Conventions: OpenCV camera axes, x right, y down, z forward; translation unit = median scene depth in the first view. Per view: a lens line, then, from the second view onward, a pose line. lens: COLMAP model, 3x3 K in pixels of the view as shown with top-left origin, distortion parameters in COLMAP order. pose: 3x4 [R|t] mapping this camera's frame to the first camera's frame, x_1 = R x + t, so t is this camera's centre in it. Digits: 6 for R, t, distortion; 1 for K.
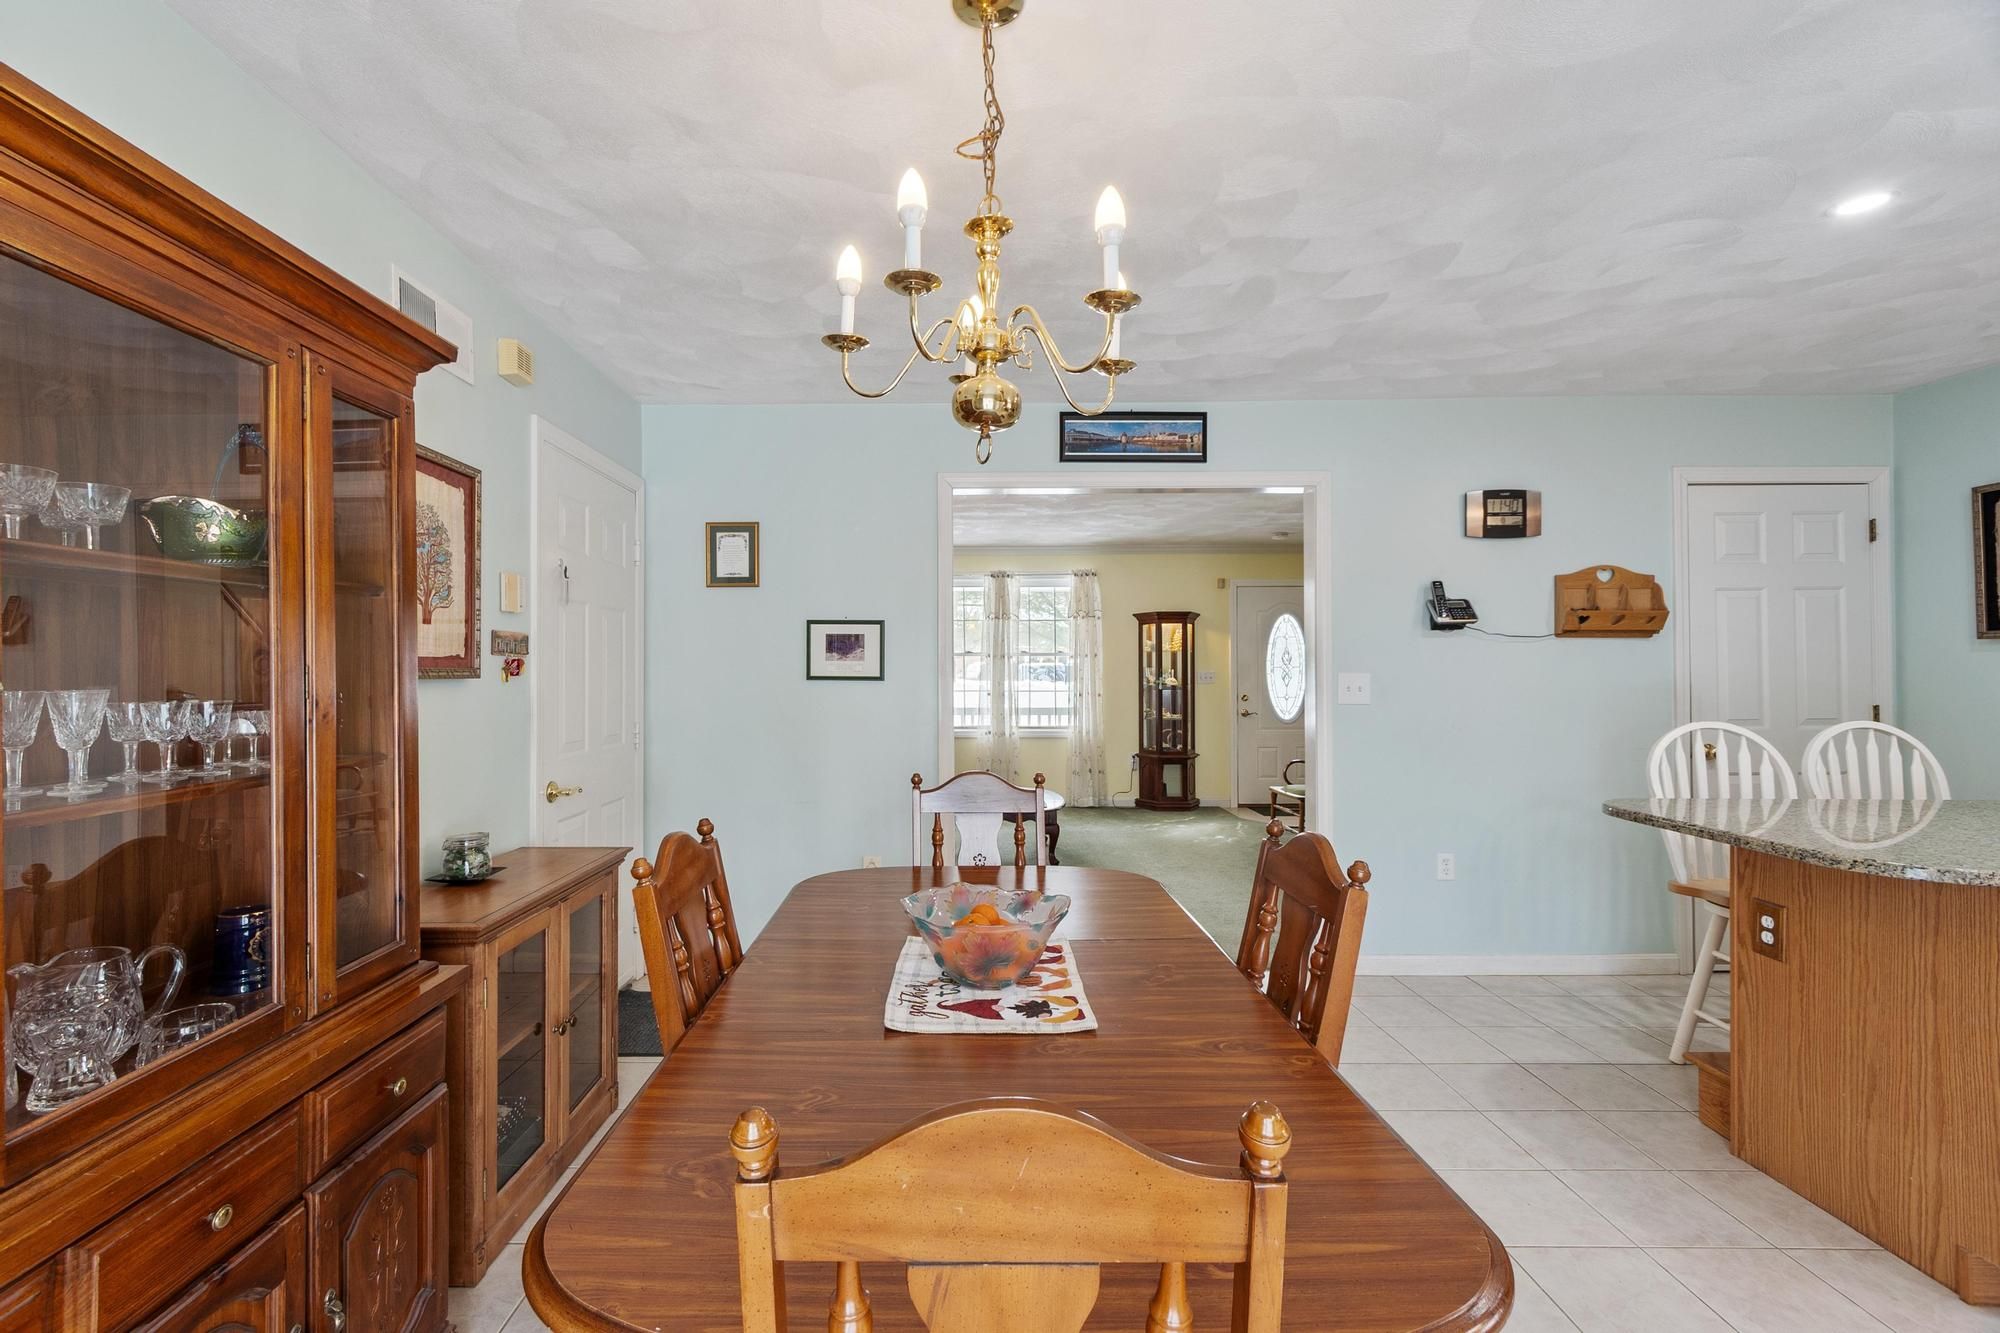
lens RADIAL K [[874.2, 0, 1003.5], [0, 874.2, 674.9], [0, 0, 1]] dist [0.008175, -0.000113]
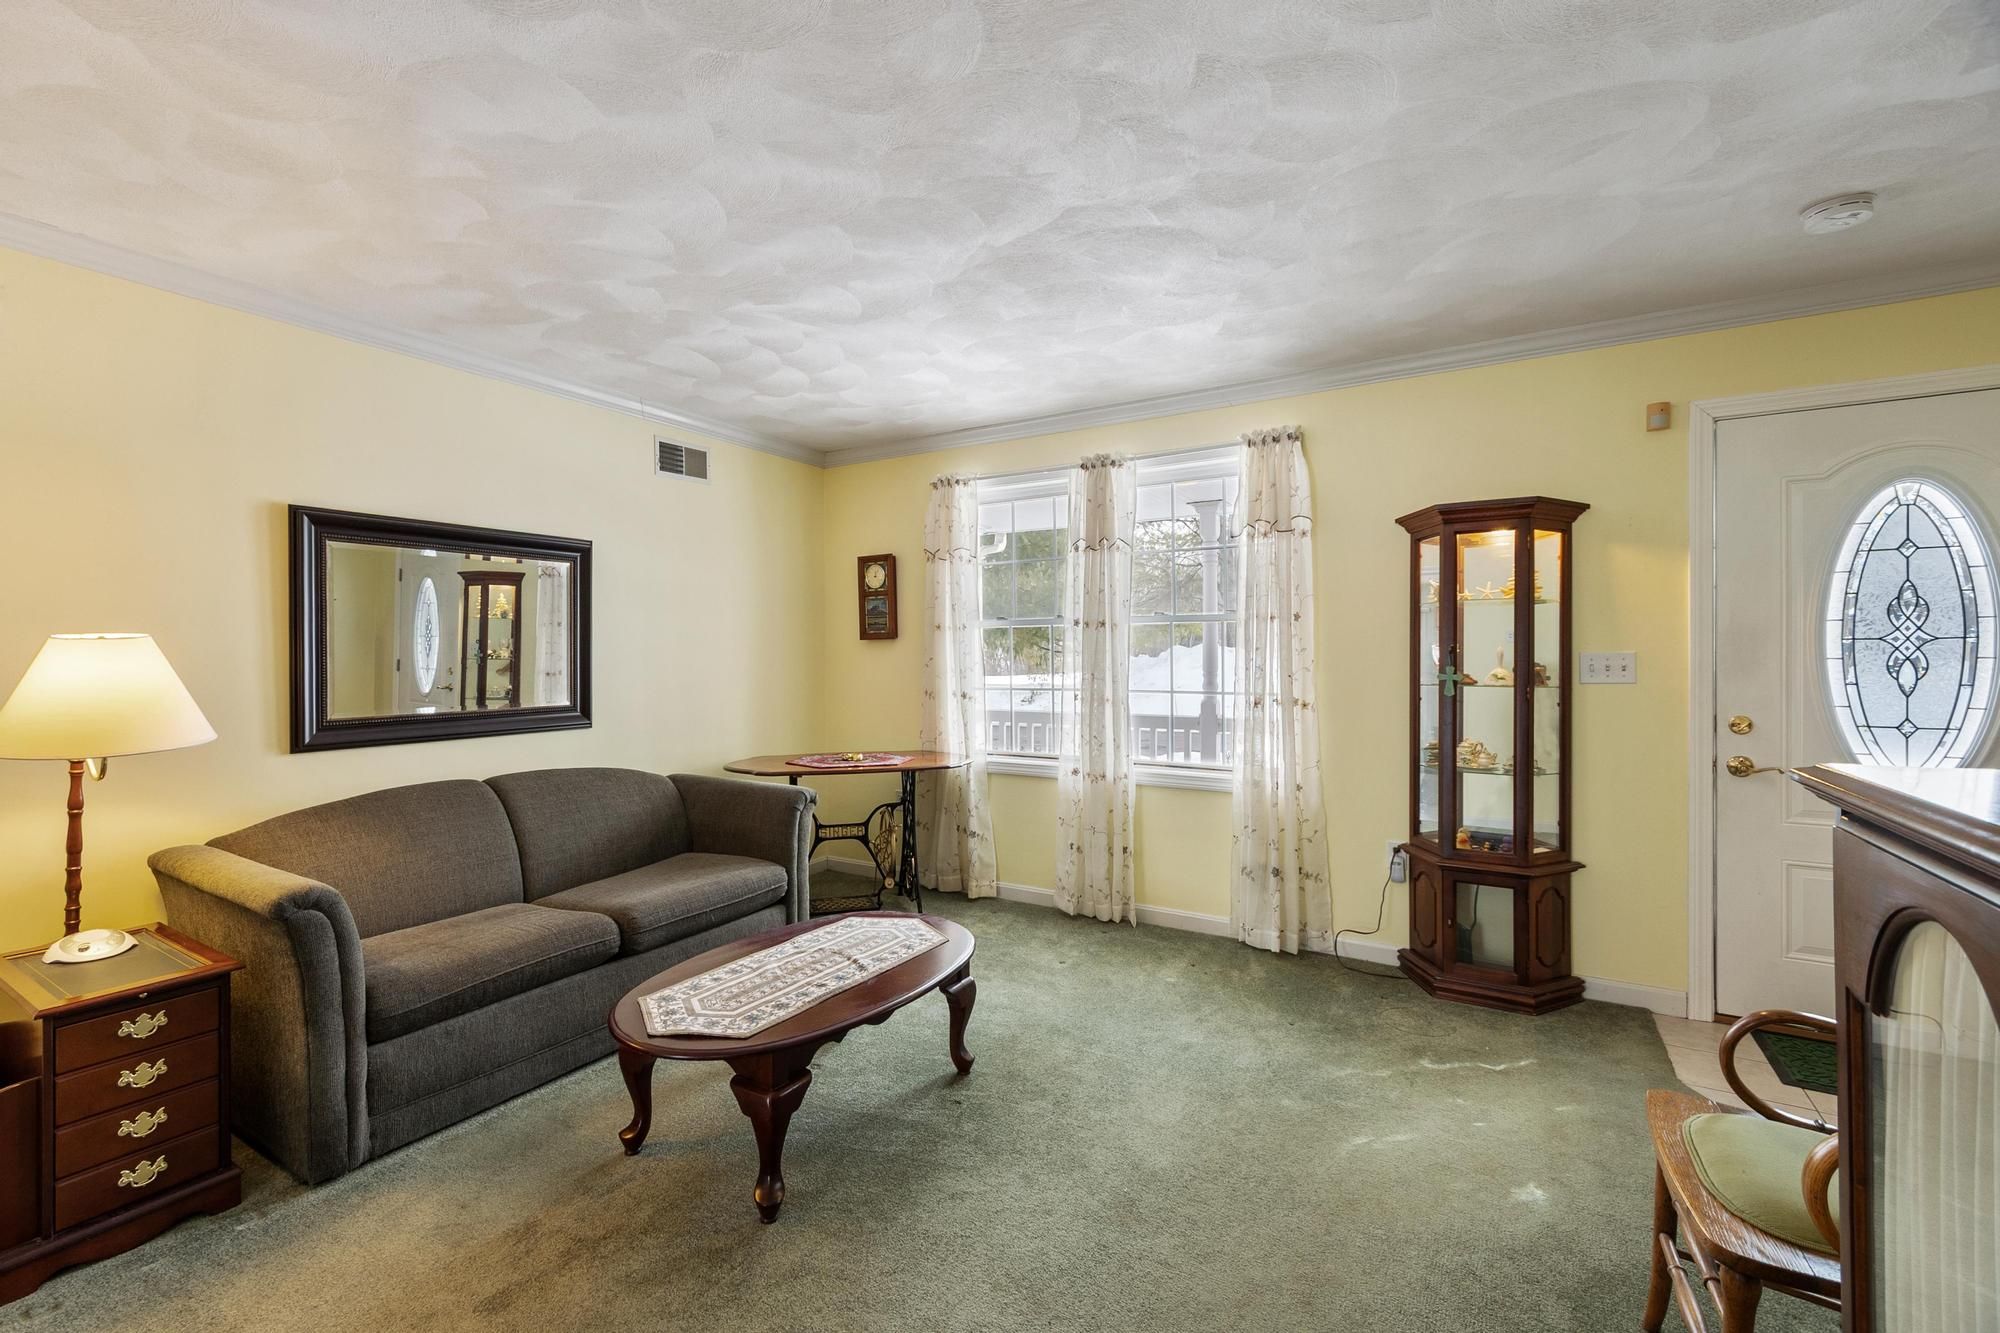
lens RADIAL K [[874.2, 0, 991.9], [0, 874.2, 658.5], [0, 0, 1]] dist [0.008175, -0.000113]
pose [[0.822422, 0.002363, -0.568873, 0.233236], [0.001660, 0.999977, 0.006554, -0.003786], [0.568875, -0.006334, 0.822399, 0.538225]]
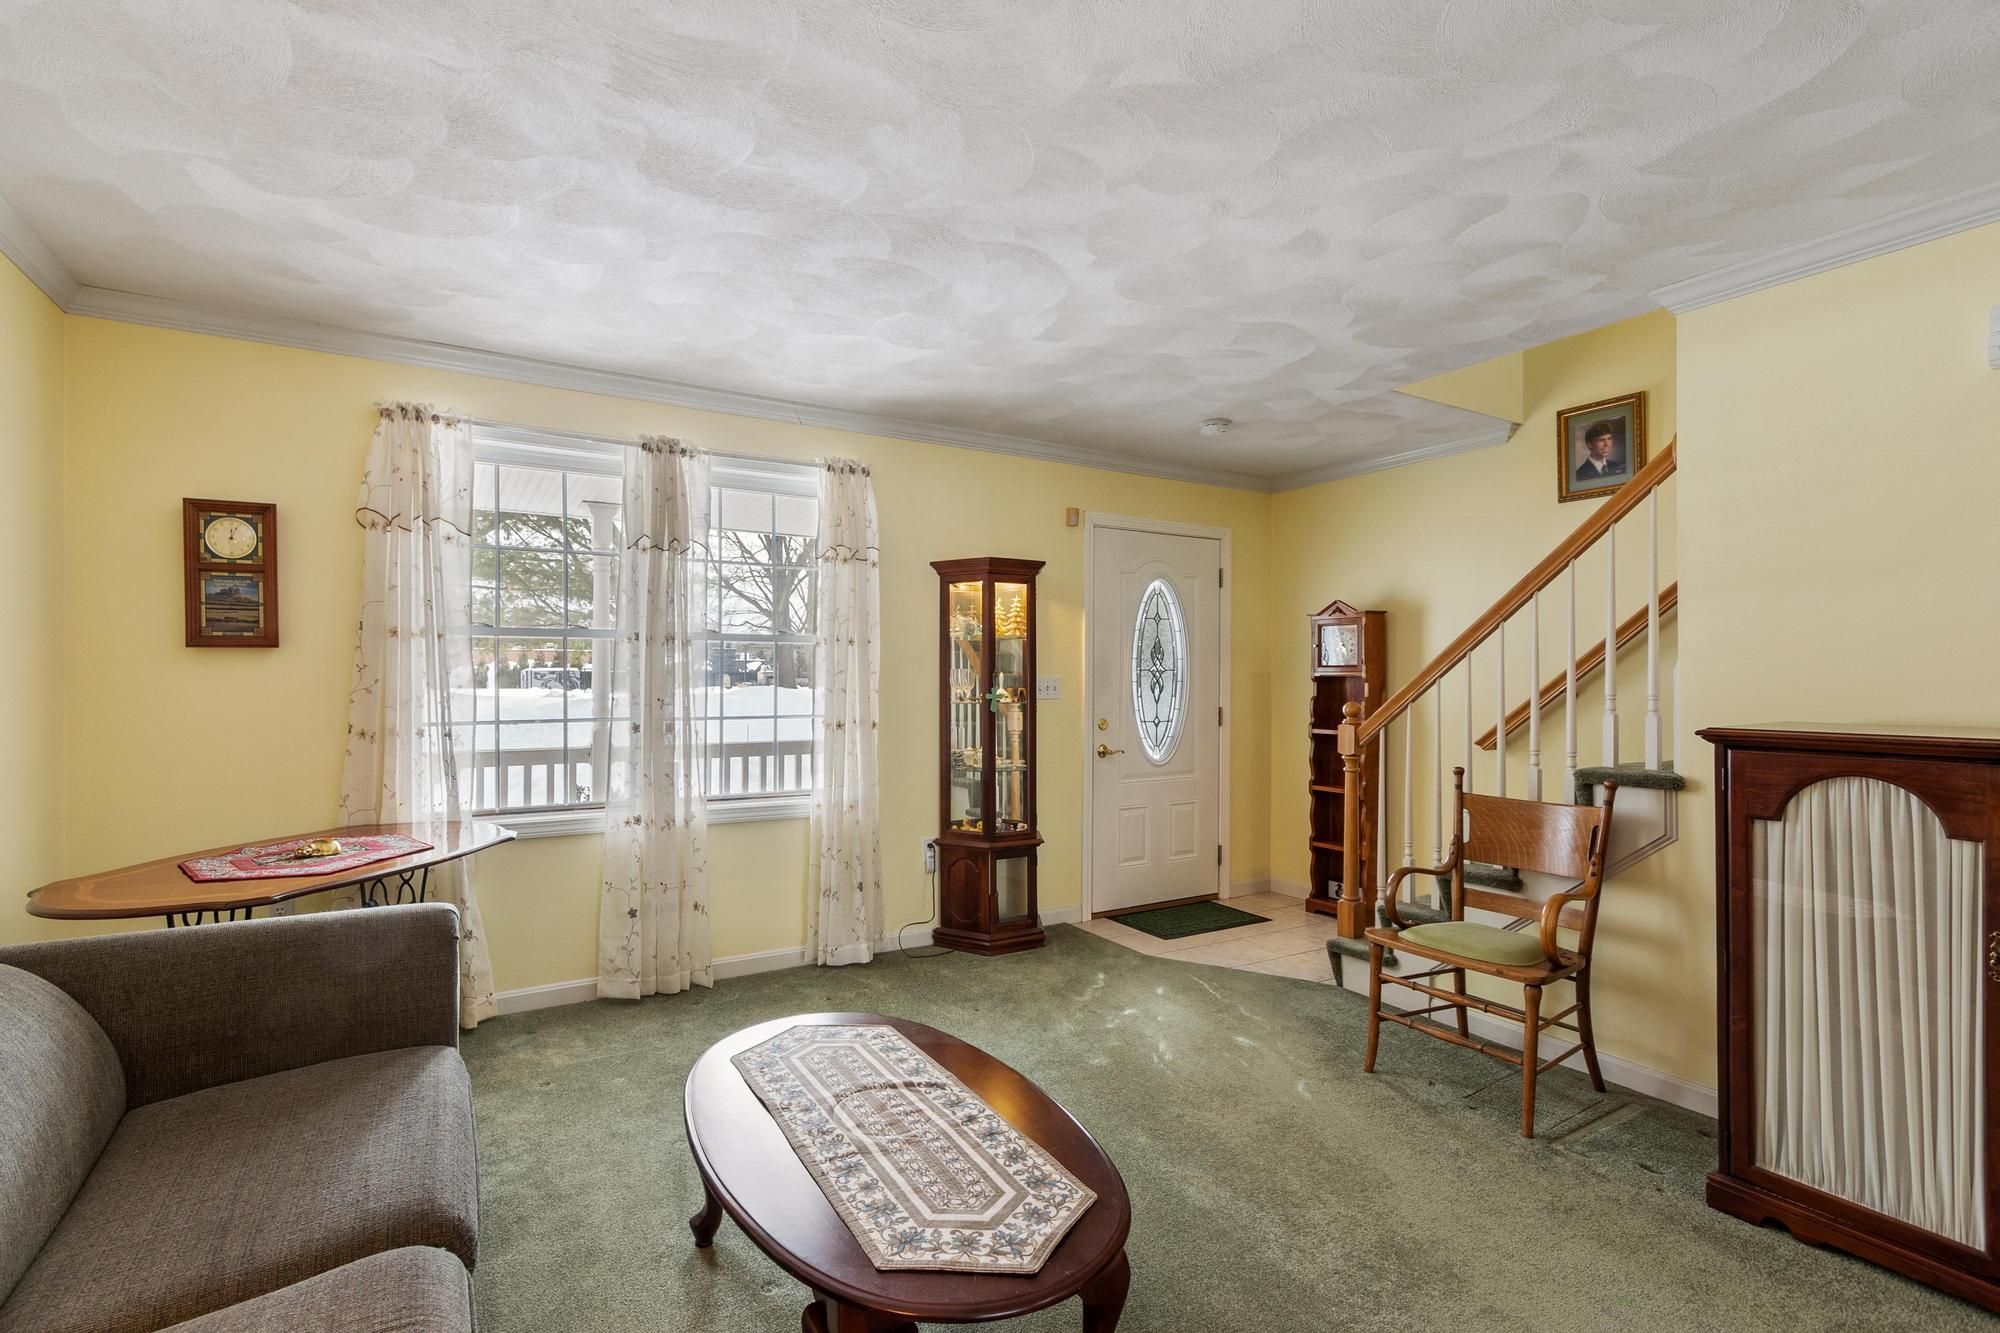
lens RADIAL K [[874.2, 0, 933.7], [0, 874.2, 676.4], [0, 0, 1]] dist [0.008175, -0.000113]
pose [[0.901784, 0.006481, 0.432139, -0.068608], [-0.007024, 0.999975, -0.000341, -0.003335], [-0.432130, -0.002727, 0.901807, 0.551737]]
